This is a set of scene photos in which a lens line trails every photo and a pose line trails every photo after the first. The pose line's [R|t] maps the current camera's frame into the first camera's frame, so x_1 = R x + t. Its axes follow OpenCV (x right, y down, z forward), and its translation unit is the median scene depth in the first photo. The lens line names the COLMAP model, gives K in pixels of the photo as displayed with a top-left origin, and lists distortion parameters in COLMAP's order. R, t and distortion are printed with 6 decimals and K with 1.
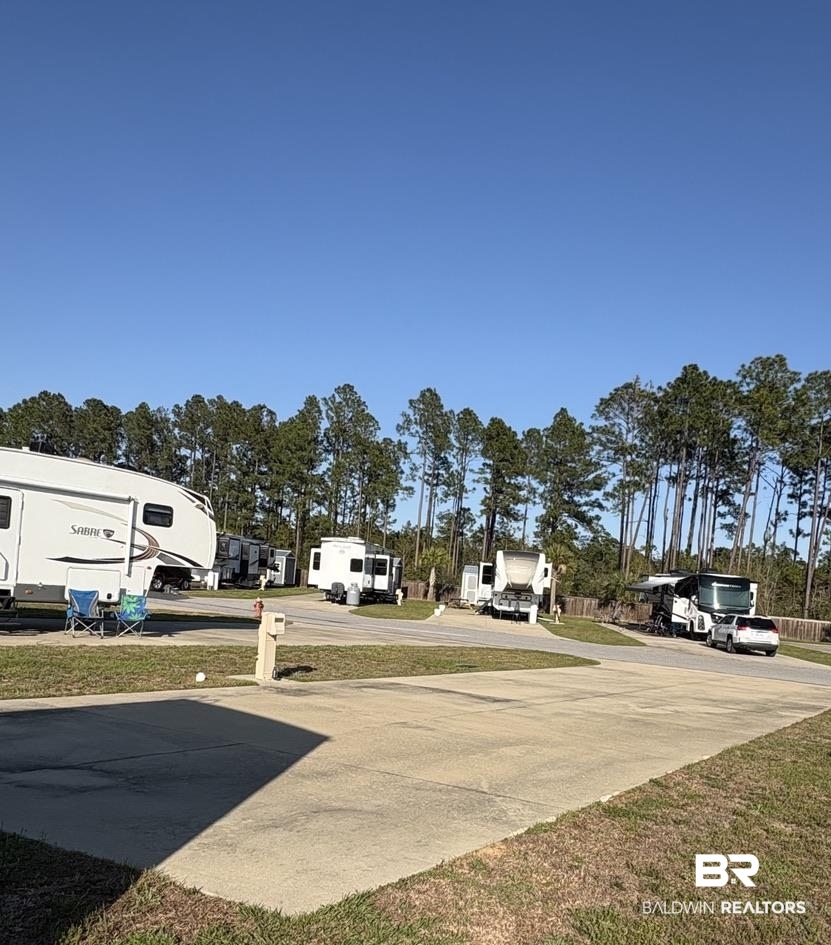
lens RADIAL K [[789.0, 0, 412.1], [0, 789.0, 585.0], [0, 0, 1]] dist [0.002998, 0.000755]
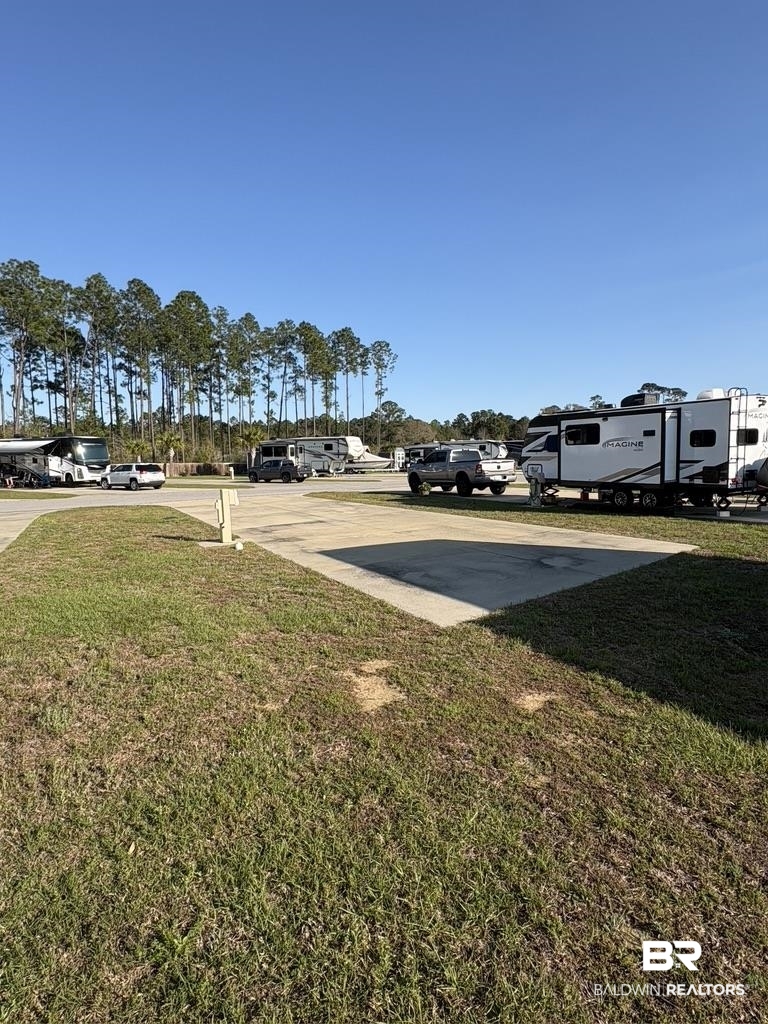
lens RADIAL K [[573.7, 0, 384.0], [0, 573.7, 512.0], [0, 0, 1]] dist [-0.000940, 0.000157]
pose [[0.393921, -0.181557, 0.901035, -0.287962], [0.059363, 0.983276, 0.172176, -0.022628], [-0.917225, -0.014336, 0.398111, 0.126575]]
